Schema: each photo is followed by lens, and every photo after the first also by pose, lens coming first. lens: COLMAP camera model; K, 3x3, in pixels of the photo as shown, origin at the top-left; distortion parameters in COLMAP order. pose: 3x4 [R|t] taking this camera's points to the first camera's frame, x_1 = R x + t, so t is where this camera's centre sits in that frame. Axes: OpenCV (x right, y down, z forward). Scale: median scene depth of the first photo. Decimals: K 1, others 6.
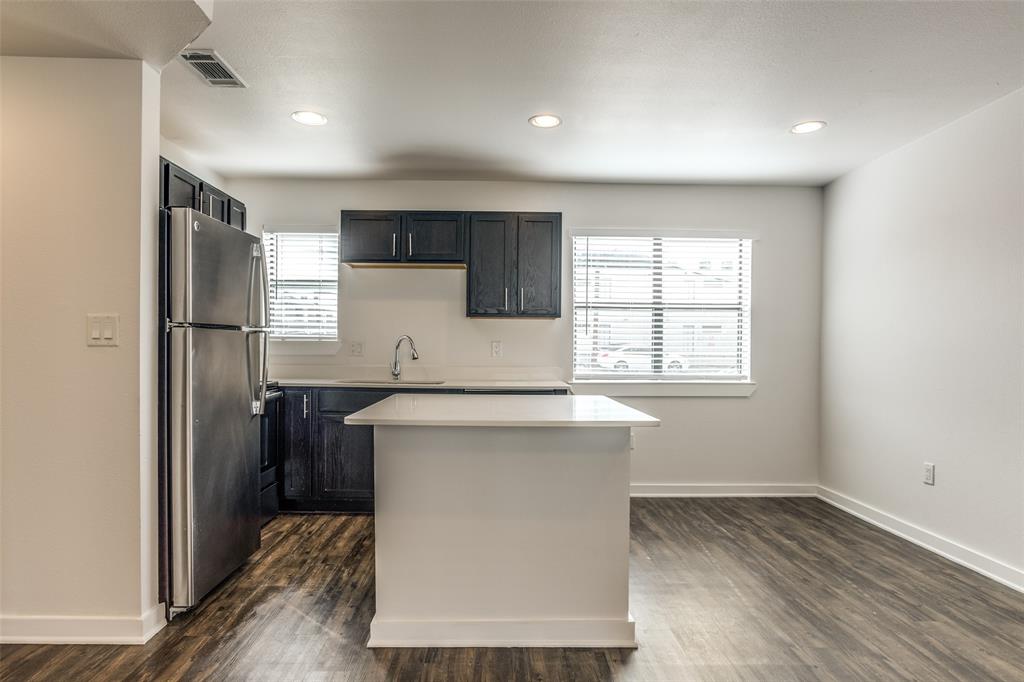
lens RADIAL K [[584.0, 0, 498.3], [0, 584.0, 357.1], [0, 0, 1]] dist [-0.025980, 0.009497]
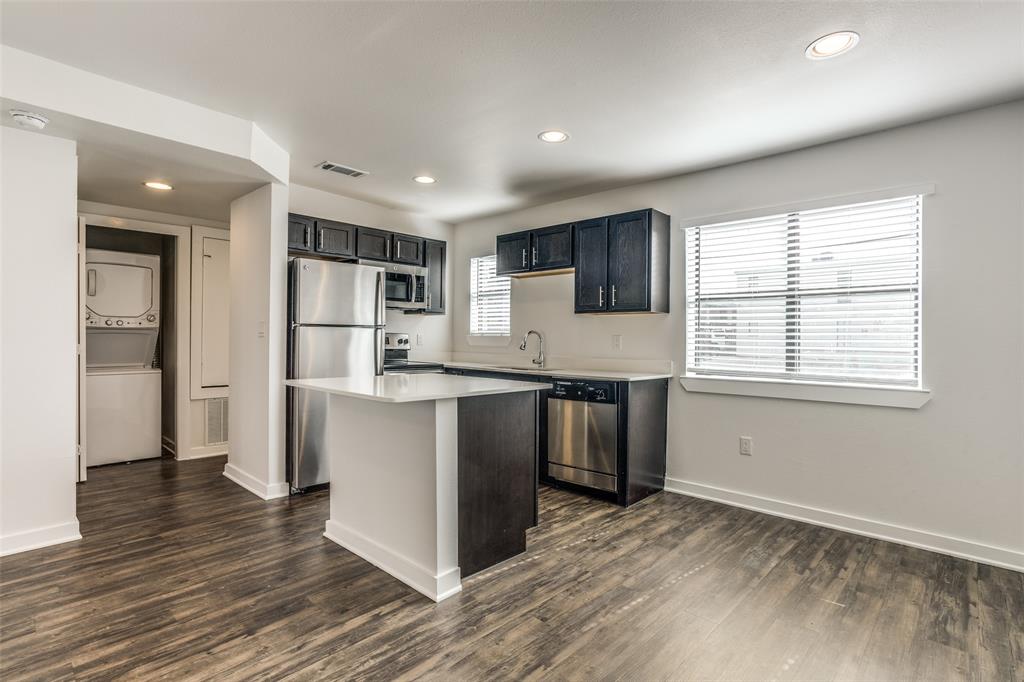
lens RADIAL K [[502.4, 0, 504.0], [0, 502.4, 339.4], [0, 0, 1]] dist [-0.031911, 0.017035]
pose [[0.713477, 0.001612, -0.700677, 0.544079], [-0.018791, 0.999682, -0.016835, 0.000697], [0.700427, 0.025178, 0.713280, 0.206978]]
